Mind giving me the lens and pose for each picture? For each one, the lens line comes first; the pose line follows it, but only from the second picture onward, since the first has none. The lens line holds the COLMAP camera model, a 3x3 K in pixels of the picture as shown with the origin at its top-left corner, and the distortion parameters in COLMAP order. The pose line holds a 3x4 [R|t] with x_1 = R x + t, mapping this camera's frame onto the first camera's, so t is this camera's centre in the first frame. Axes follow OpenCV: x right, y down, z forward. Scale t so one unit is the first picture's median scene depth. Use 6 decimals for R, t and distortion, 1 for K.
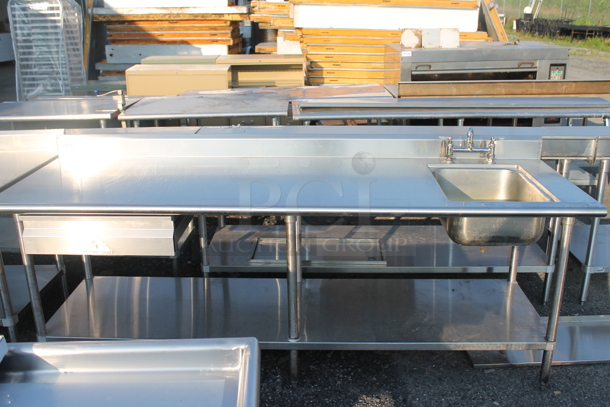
lens RADIAL K [[586.4, 0, 305.0], [0, 586.4, 203.5], [0, 0, 1]] dist [-0.014844, -0.008907]
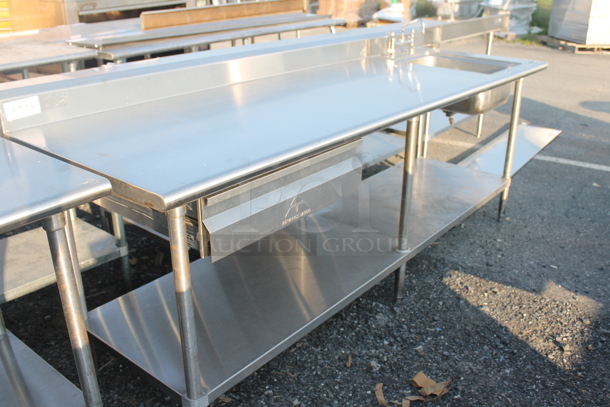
lens RADIAL K [[570.2, 0, 305.0], [0, 570.2, 203.5], [0, 0, 1]] dist [-0.169269, 0.171765]
pose [[0.629662, -0.301722, 0.715884, -0.413052], [0.242611, 0.951781, 0.187755, -0.028765], [-0.738015, 0.055459, 0.672501, 0.275805]]
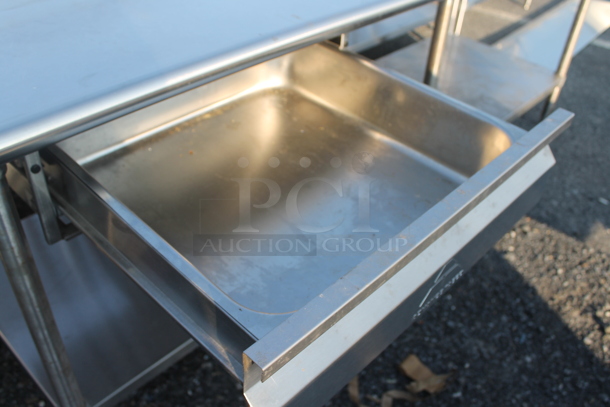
lens RADIAL K [[570.2, 0, 305.0], [0, 570.2, 203.5], [0, 0, 1]] dist [-0.169269, 0.171765]
pose [[0.680037, -0.422831, 0.598969, -0.289385], [0.175106, 0.886973, 0.427337, -0.028433], [-0.711960, -0.185722, 0.677215, 0.347218]]
